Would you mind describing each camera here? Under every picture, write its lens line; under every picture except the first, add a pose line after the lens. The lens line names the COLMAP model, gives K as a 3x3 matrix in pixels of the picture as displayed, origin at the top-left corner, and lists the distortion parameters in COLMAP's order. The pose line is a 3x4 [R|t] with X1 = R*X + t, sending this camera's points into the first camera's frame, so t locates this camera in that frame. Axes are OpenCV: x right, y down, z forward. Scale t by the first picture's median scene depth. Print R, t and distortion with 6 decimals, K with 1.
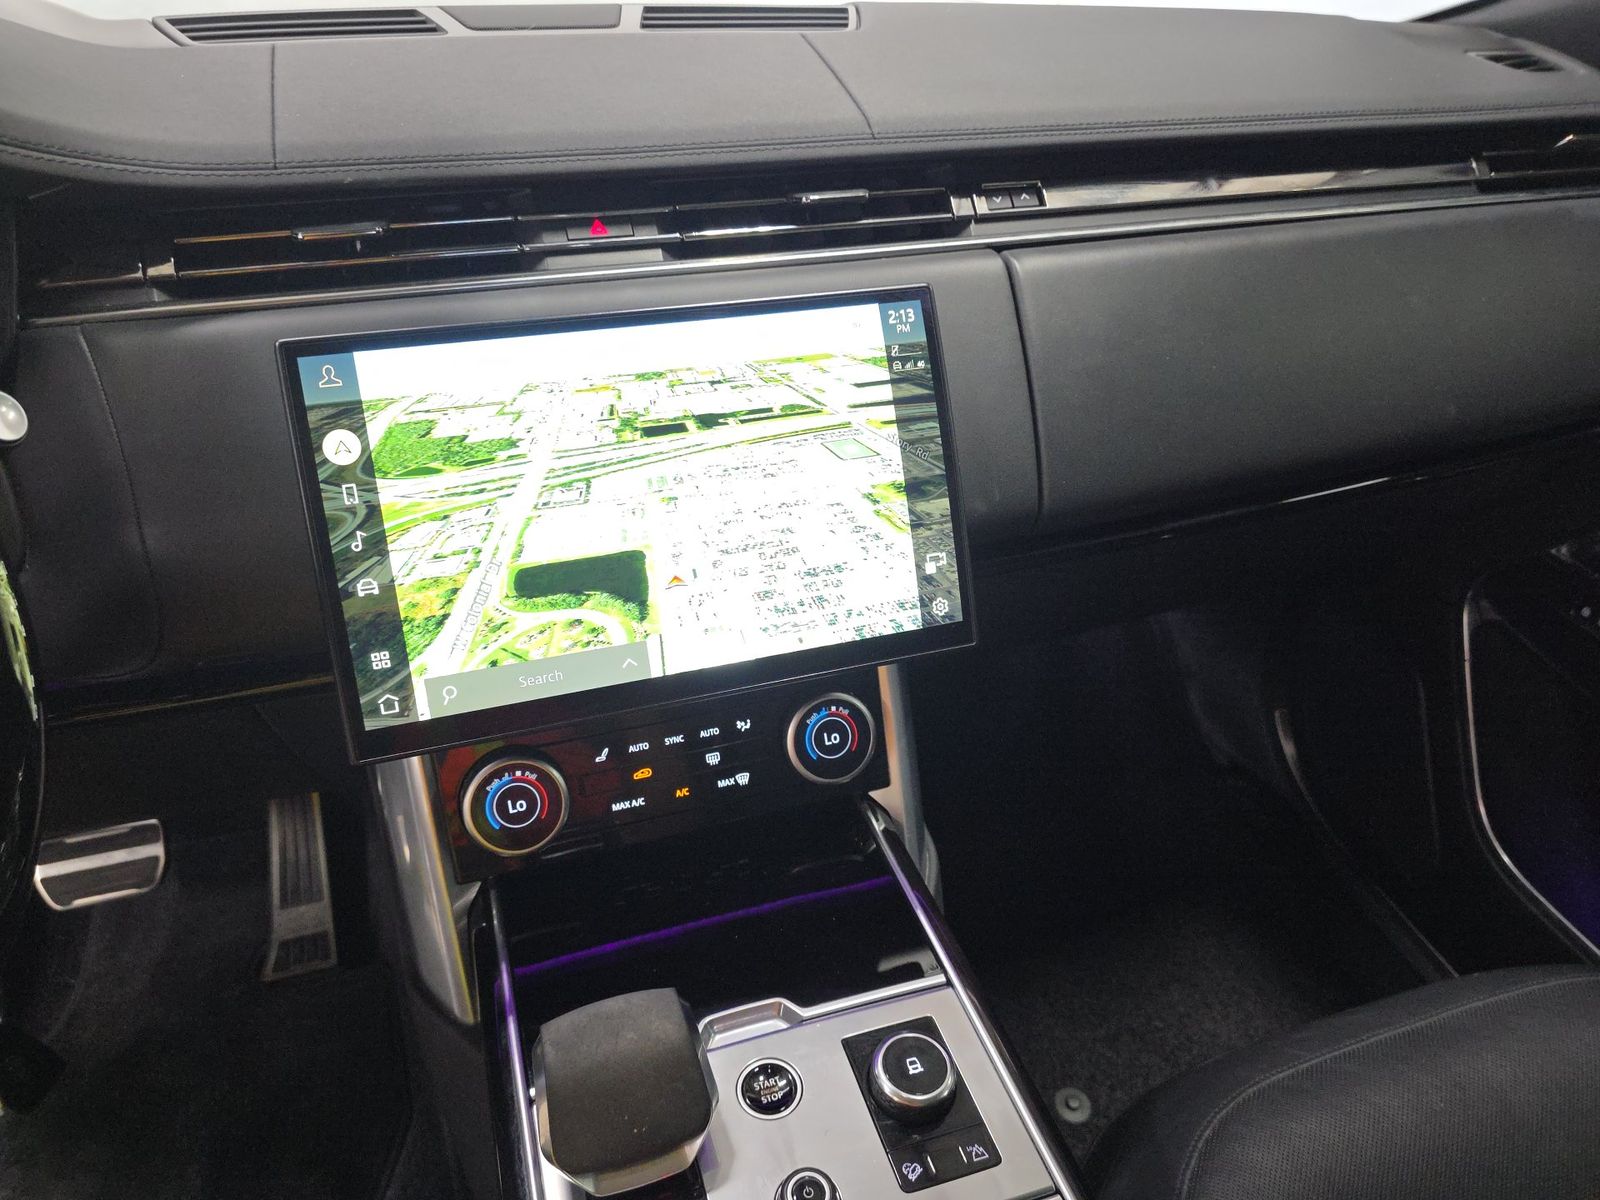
lens RADIAL K [[1148.9, 0, 791.2], [0, 1148.9, 605.3], [0, 0, 1]] dist [0.090568, -0.138118]
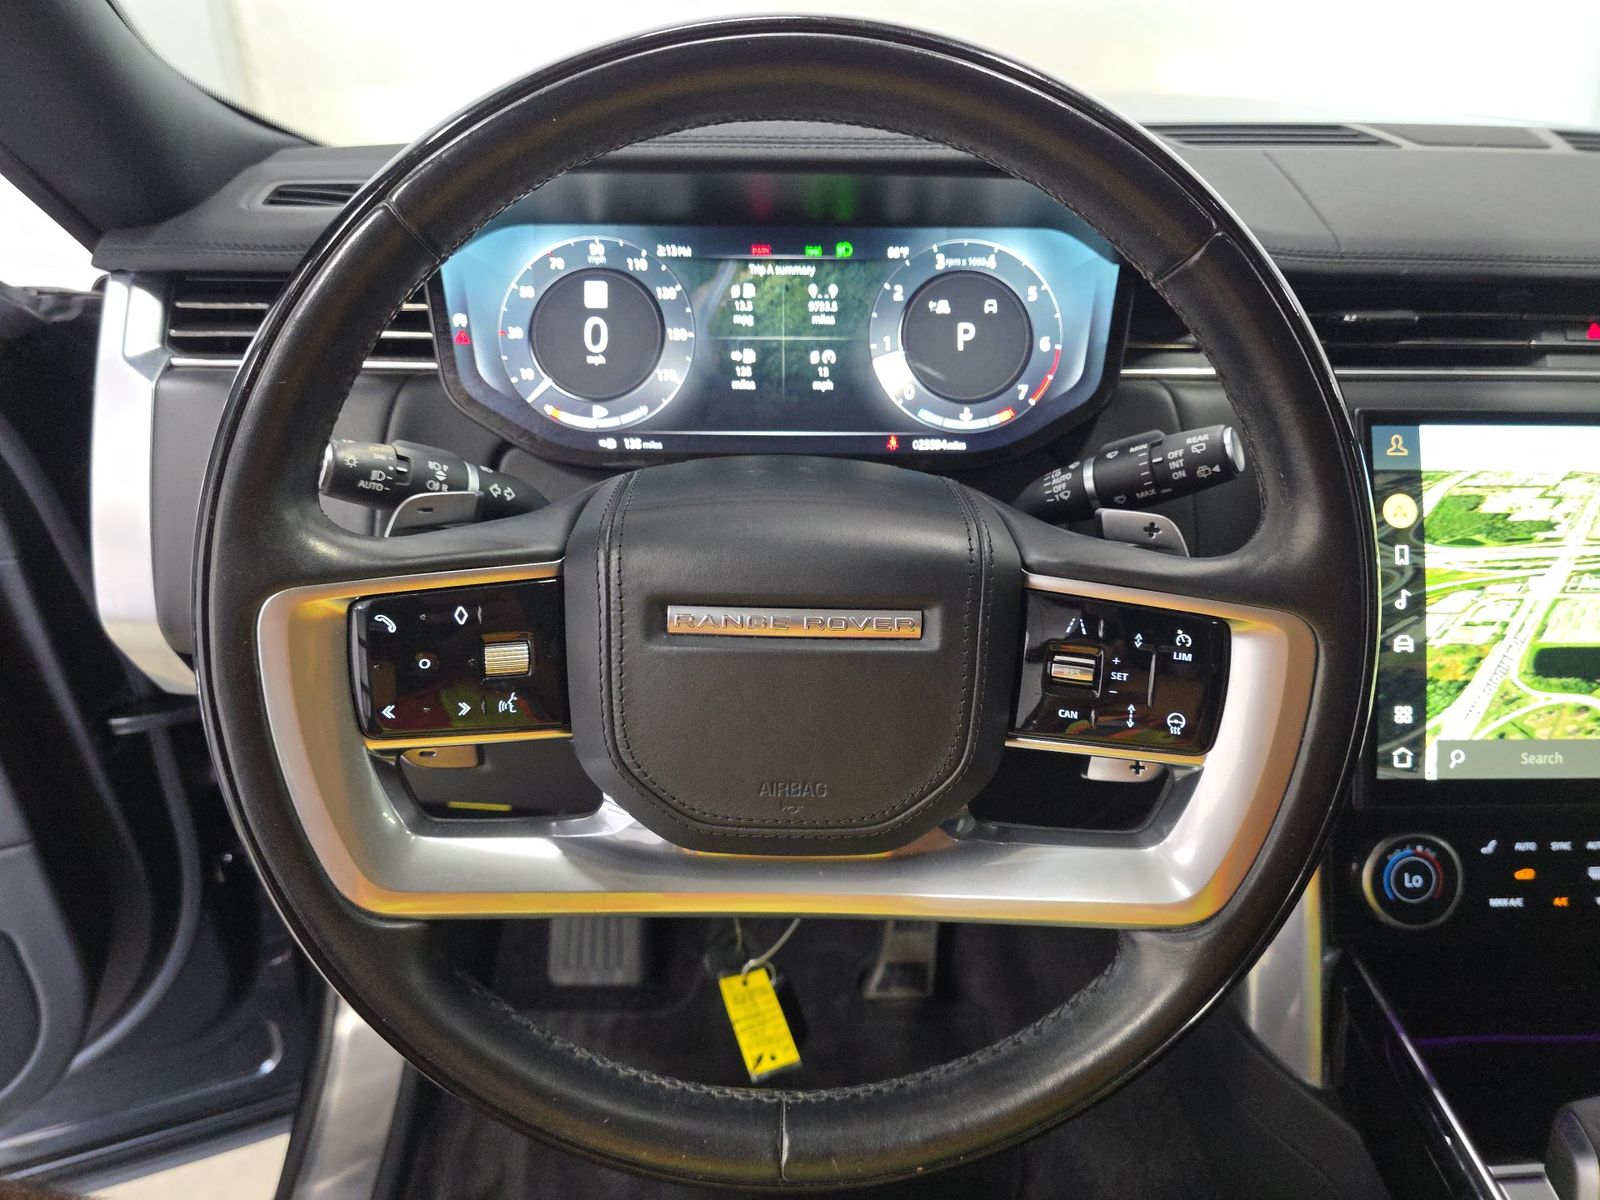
lens RADIAL K [[1148.9, 0, 791.2], [0, 1148.9, 605.3], [0, 0, 1]] dist [0.090568, -0.138118]
pose [[0.952767, 0.138454, -0.270306, -0.601222], [-0.161460, 0.984756, -0.064706, 0.106333], [0.257227, 0.105294, 0.960598, -0.161749]]
